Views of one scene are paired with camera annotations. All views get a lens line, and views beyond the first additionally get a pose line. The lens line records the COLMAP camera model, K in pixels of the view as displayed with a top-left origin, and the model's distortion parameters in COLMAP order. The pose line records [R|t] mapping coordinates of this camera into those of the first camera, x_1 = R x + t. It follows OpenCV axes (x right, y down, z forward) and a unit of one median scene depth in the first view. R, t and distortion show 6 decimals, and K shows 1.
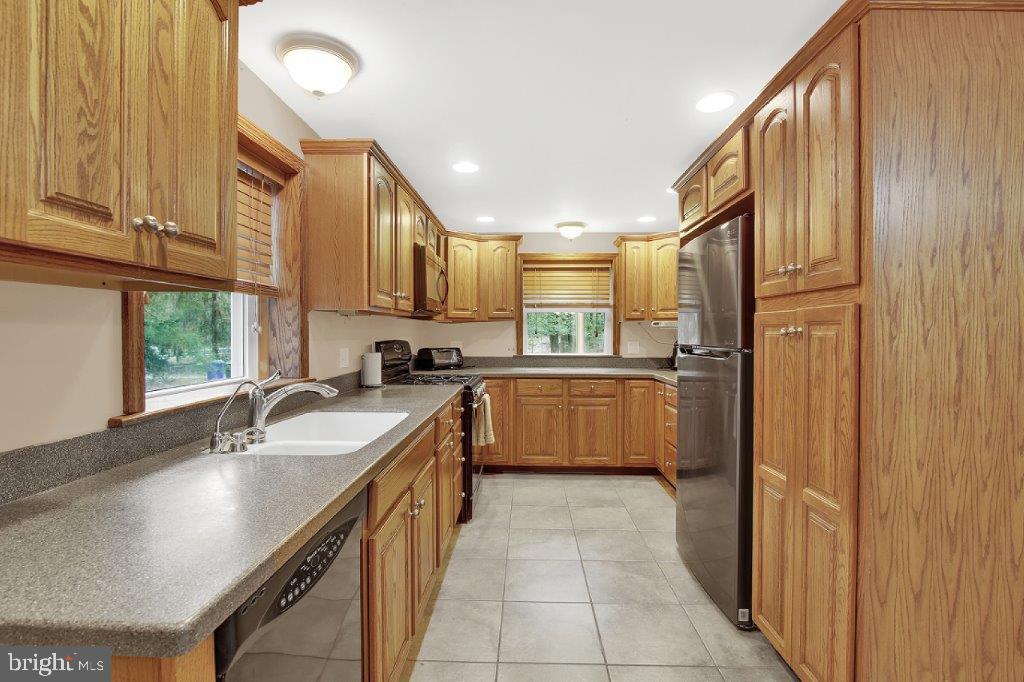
lens RADIAL K [[471.6, 0, 512.8], [0, 471.6, 337.4], [0, 0, 1]] dist [-0.019189, 0.000087]
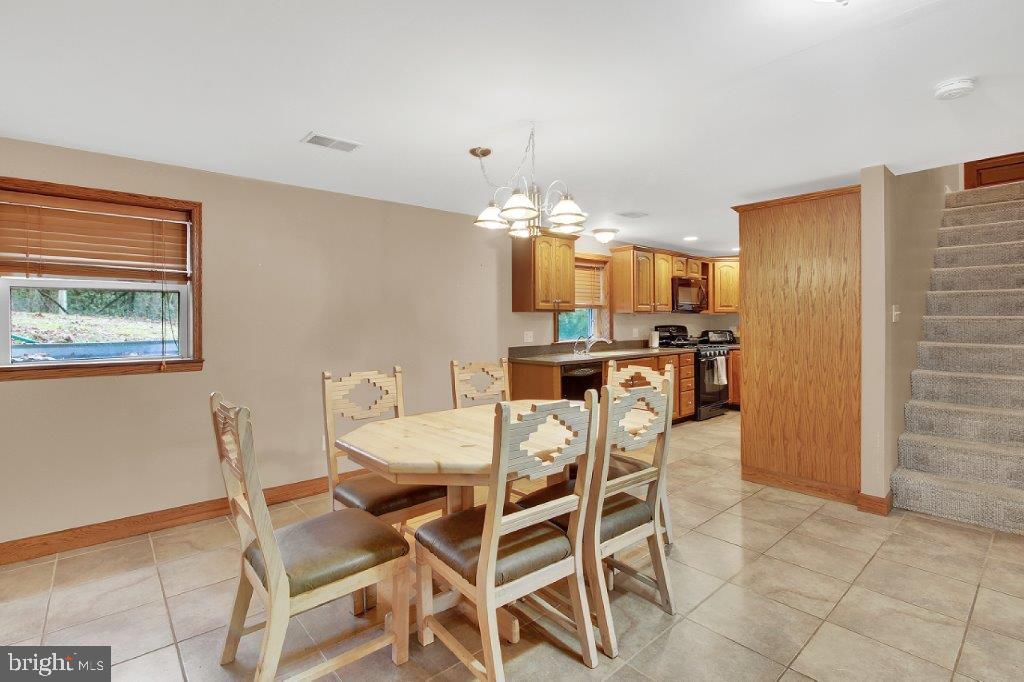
lens RADIAL K [[482.6, 0, 509.5], [0, 482.6, 324.3], [0, 0, 1]] dist [-0.012218, 0.000557]
pose [[0.672988, -0.006294, -0.739627, 0.633339], [0.003790, 0.999980, -0.005061, 0.007302], [0.739644, 0.000603, 0.672998, -0.667661]]
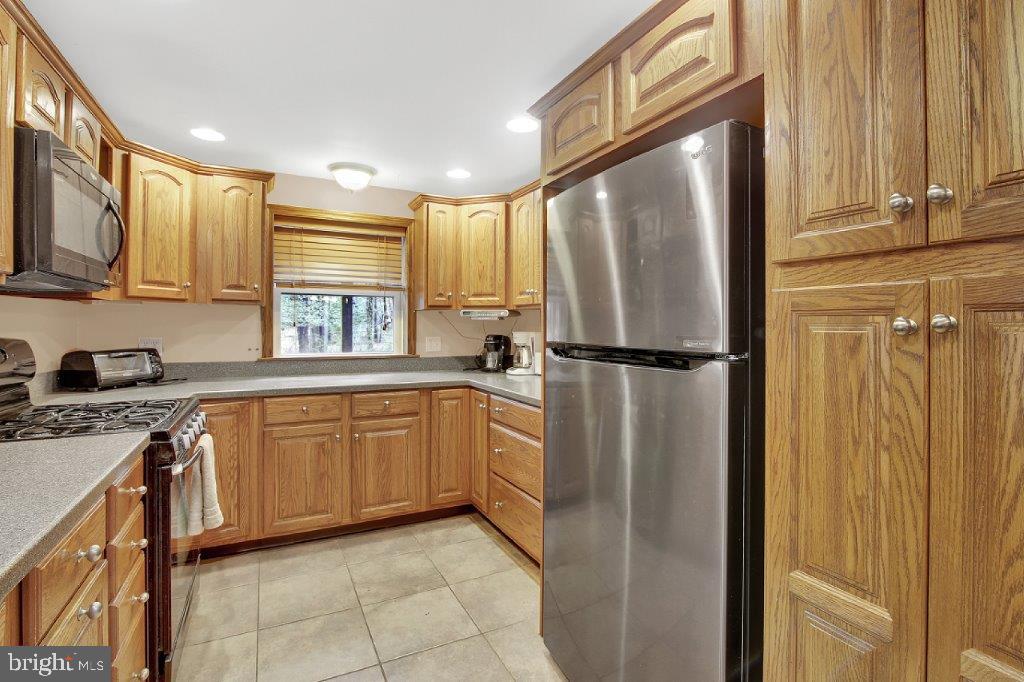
lens RADIAL K [[482.6, 0, 509.5], [0, 482.6, 324.3], [0, 0, 1]] dist [-0.012218, 0.000557]
pose [[0.879191, 0.005402, 0.476439, -0.010349], [-0.000359, 0.999943, -0.010675, -0.002647], [-0.476470, 0.009214, 0.879143, 0.290834]]
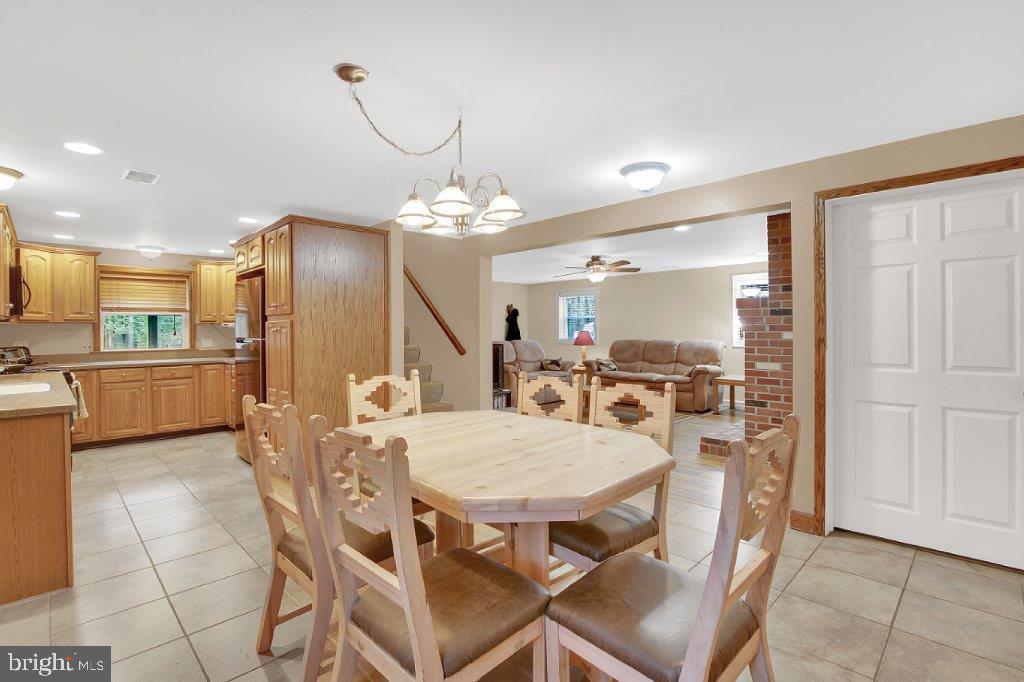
lens RADIAL K [[482.6, 0, 509.5], [0, 482.6, 324.3], [0, 0, 1]] dist [-0.012218, 0.000557]
pose [[0.694335, -0.003873, 0.719642, -0.149756], [0.019114, 0.999732, -0.013061, 0.005718], [-0.719398, 0.022824, 0.694223, -0.650487]]
